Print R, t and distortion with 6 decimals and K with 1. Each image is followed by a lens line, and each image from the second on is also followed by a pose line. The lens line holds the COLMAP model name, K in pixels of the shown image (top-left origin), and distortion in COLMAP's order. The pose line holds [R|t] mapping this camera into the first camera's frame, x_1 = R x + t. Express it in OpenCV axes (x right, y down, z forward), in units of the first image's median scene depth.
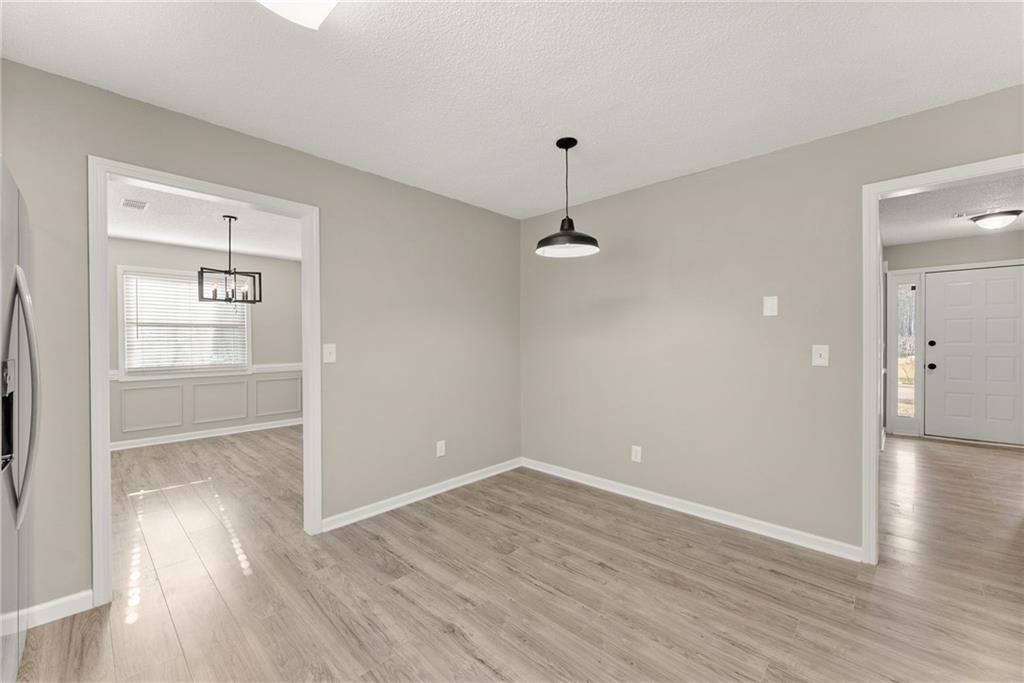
lens RADIAL K [[413.7, 0, 510.6], [0, 413.7, 342.4], [0, 0, 1]] dist [-0.001926, -0.000423]
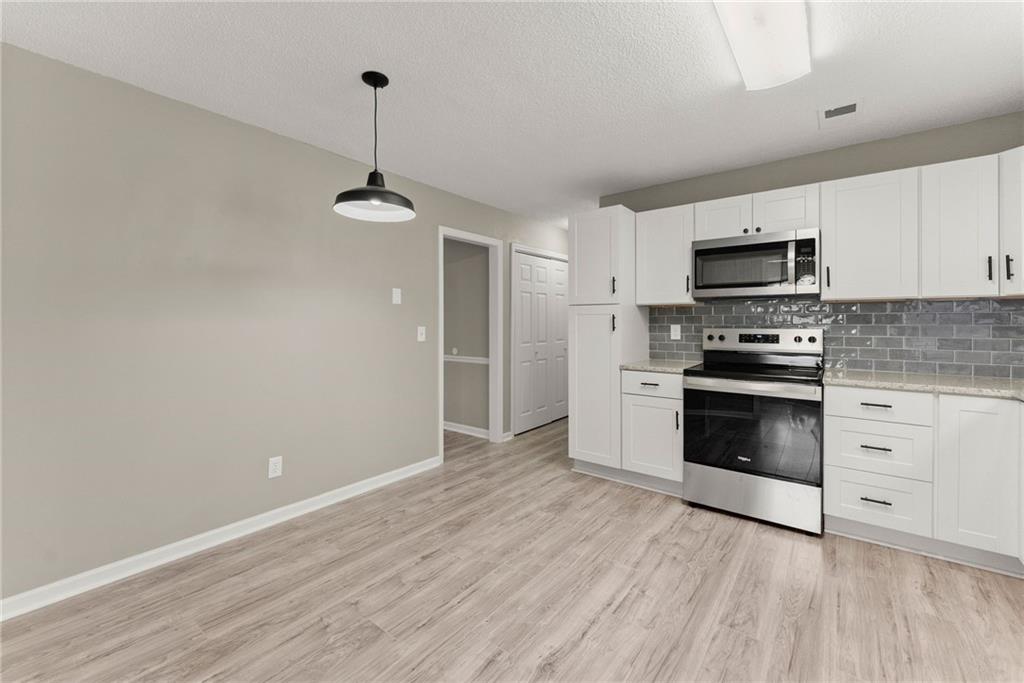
lens RADIAL K [[413.7, 0, 510.6], [0, 413.7, 342.4], [0, 0, 1]] dist [-0.001926, -0.000423]
pose [[-0.095271, -0.044893, 0.994439, -0.661293], [0.008317, 0.998912, 0.045892, -0.003097], [-0.995417, 0.012643, -0.094794, 0.803389]]
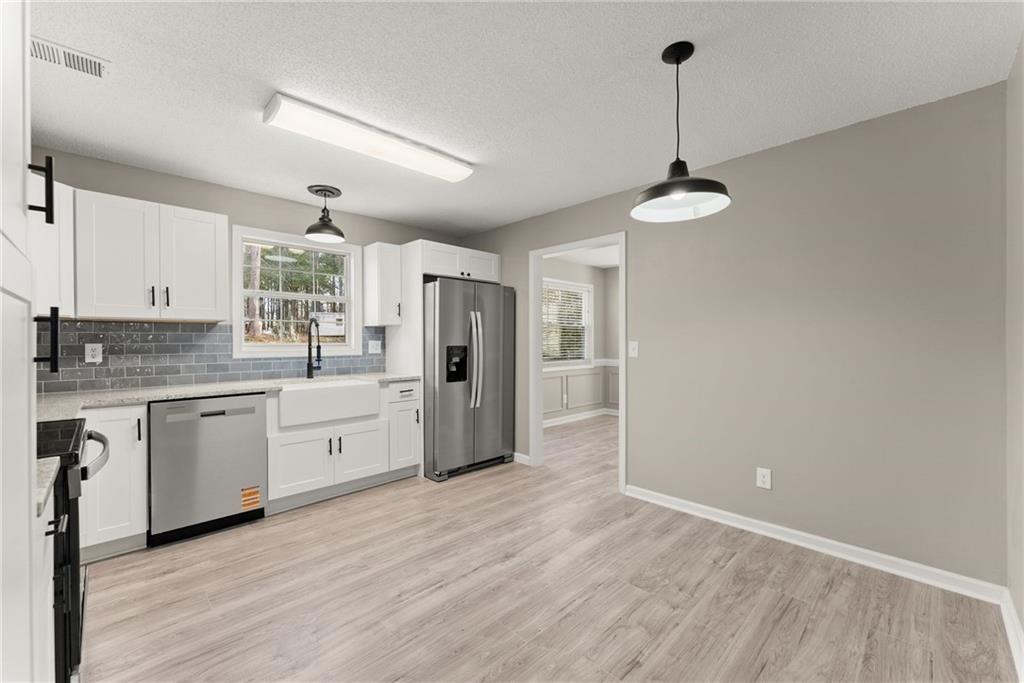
lens RADIAL K [[413.7, 0, 510.6], [0, 413.7, 342.4], [0, 0, 1]] dist [-0.001926, -0.000423]
pose [[-0.037151, 0.011294, -0.999246, 0.827787], [-0.004624, 0.999923, 0.011474, -0.007340], [0.999299, 0.005047, -0.037096, 0.737177]]
